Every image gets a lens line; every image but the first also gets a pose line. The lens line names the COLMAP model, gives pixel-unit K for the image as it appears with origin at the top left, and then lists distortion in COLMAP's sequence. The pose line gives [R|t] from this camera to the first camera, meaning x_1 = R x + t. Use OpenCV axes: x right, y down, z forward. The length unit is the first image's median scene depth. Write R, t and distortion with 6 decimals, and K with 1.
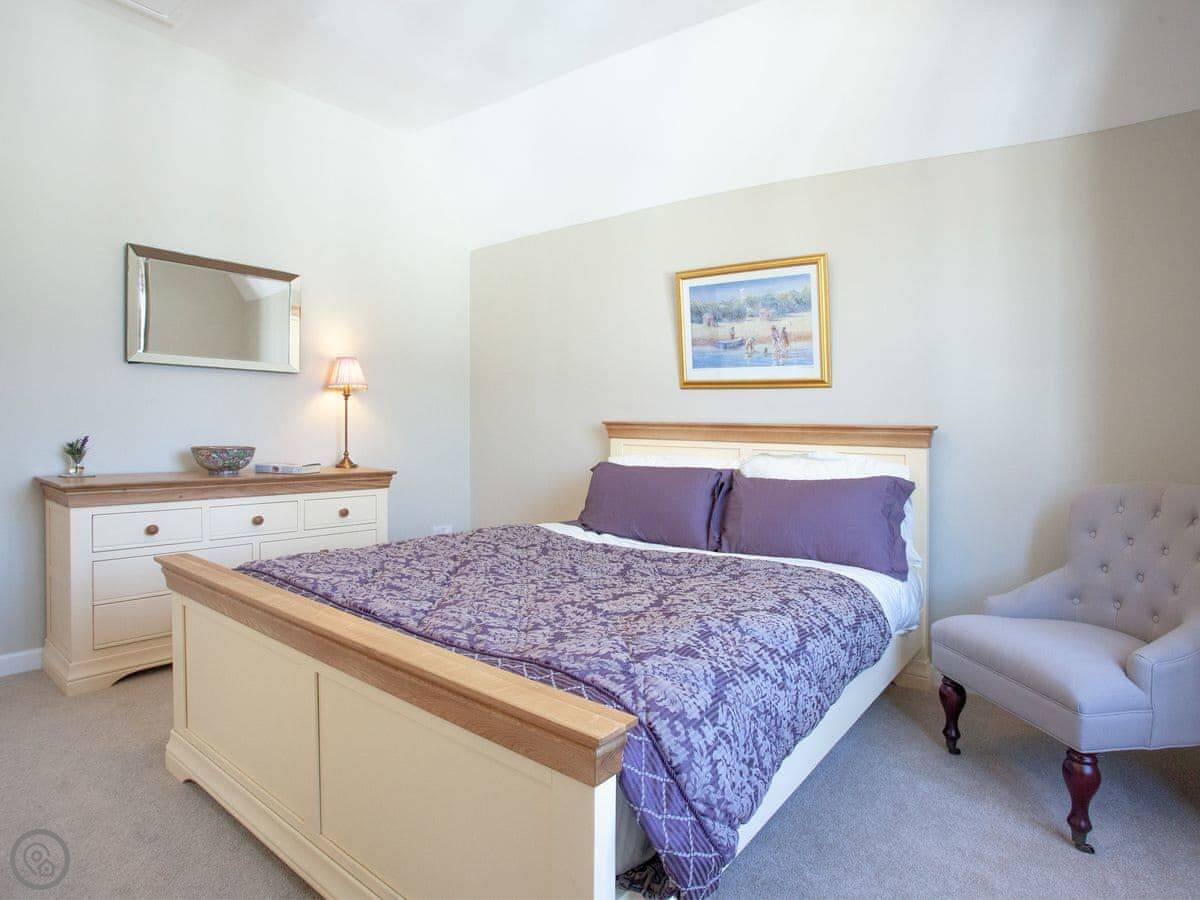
lens RADIAL K [[660.8, 0, 600.0], [0, 660.8, 450.0], [0, 0, 1]] dist [-0.040076, 0.001270]
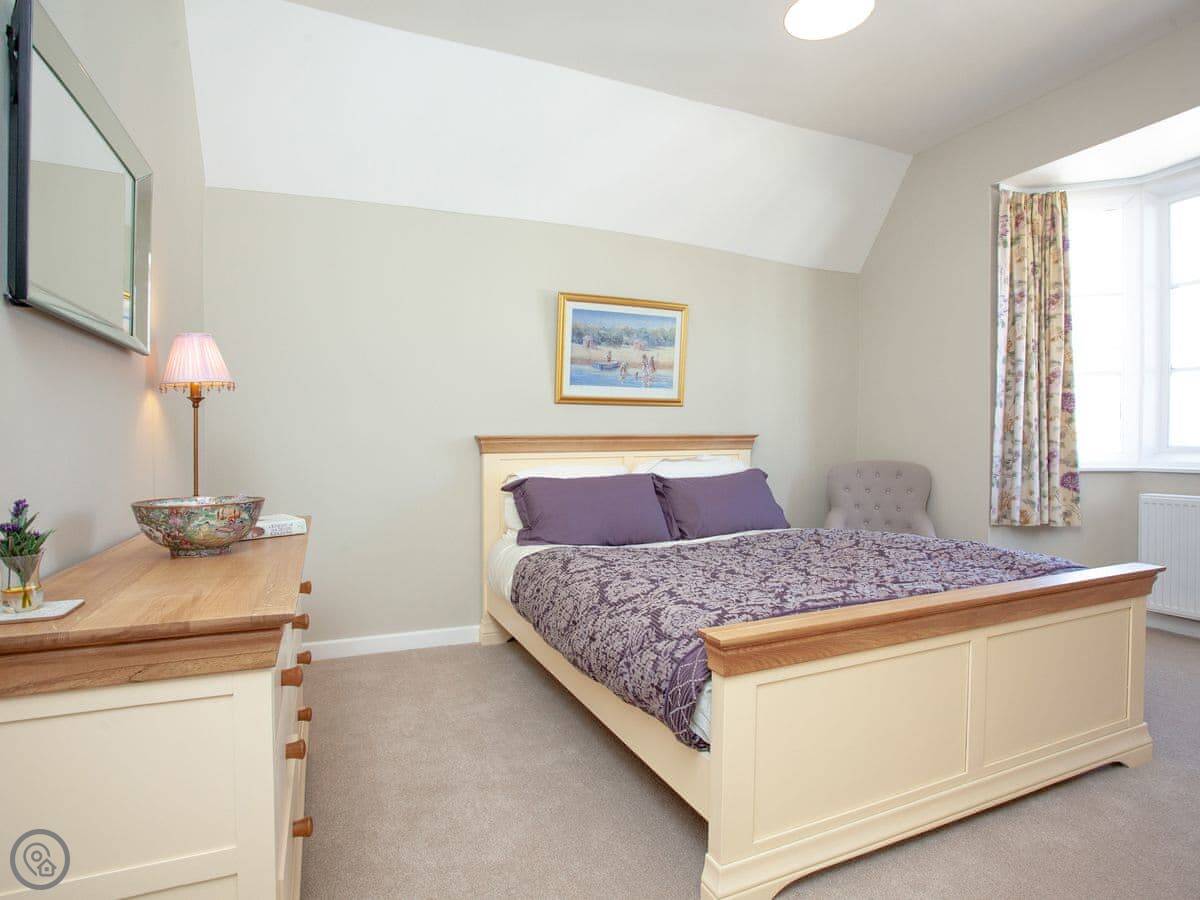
lens RADIAL K [[660.8, 0, 600.0], [0, 660.8, 450.0], [0, 0, 1]] dist [-0.040076, 0.001270]
pose [[0.489964, -0.036110, 0.870994, -0.819346], [0.051944, 0.998576, 0.012180, -0.030811], [-0.870193, 0.039275, 0.491142, 0.466052]]
